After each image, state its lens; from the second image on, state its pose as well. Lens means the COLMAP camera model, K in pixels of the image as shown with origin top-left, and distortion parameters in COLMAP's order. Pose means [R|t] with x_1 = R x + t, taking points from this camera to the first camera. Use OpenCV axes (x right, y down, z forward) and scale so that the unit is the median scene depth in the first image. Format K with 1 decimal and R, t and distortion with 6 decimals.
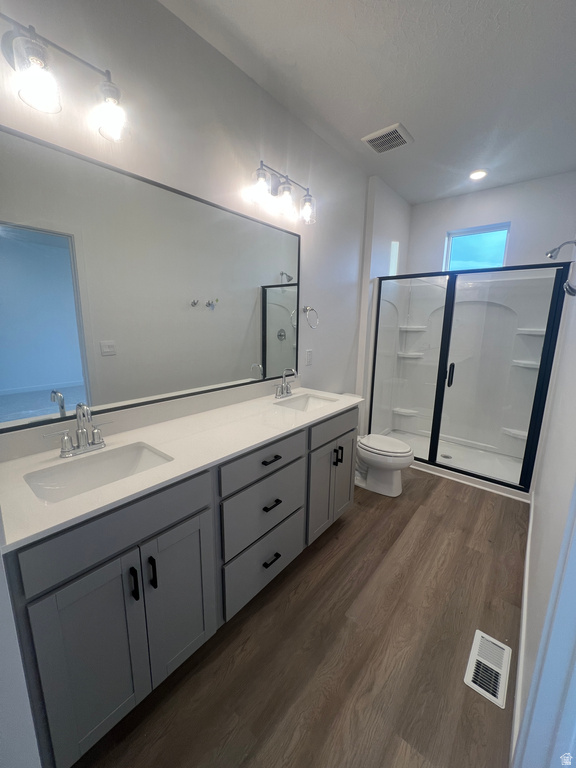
lens RADIAL K [[306.9, 0, 285.8], [0, 306.9, 385.1], [0, 0, 1]] dist [-0.001512, 0.000028]
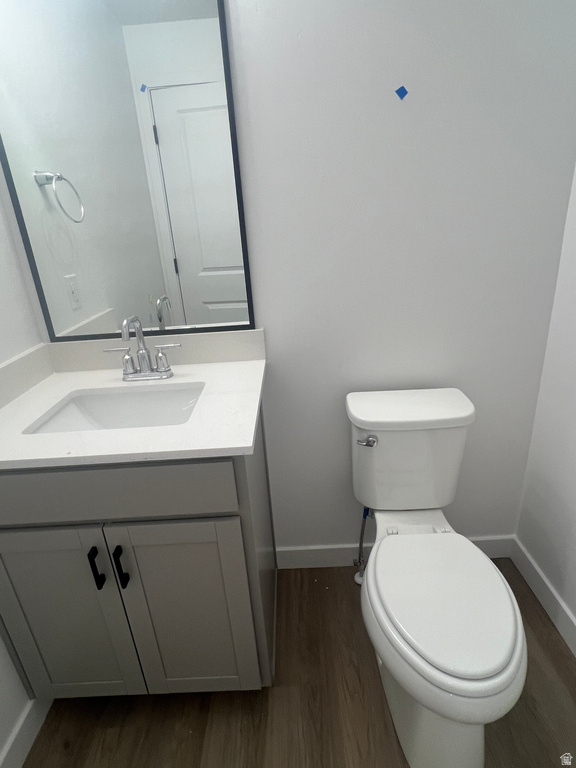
lens RADIAL K [[415.6, 0, 287.2], [0, 415.6, 383.4], [0, 0, 1]] dist [0.001781, -0.000963]
pose [[0.633204, 0.228863, -0.739374, 0.363133], [-0.069796, 0.968275, 0.239943, -0.051799], [0.770832, -0.100328, 0.629089, 0.623097]]
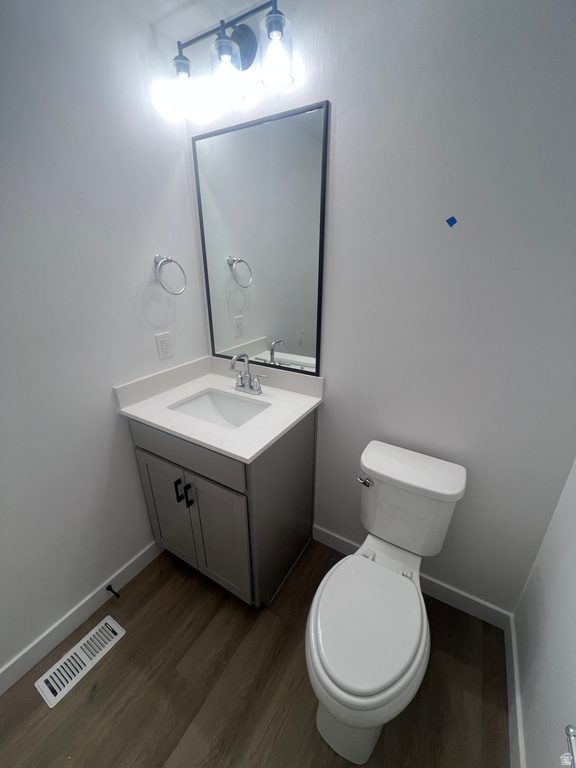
lens RADIAL K [[306.9, 0, 286.0], [0, 306.9, 384.0], [0, 0, 1]] dist [-0.001512, 0.000028]
pose [[0.147339, 0.344326, -0.927217, 0.546122], [-0.180706, 0.931041, 0.317031, -0.249720], [0.972439, 0.120843, 0.199400, 0.923790]]
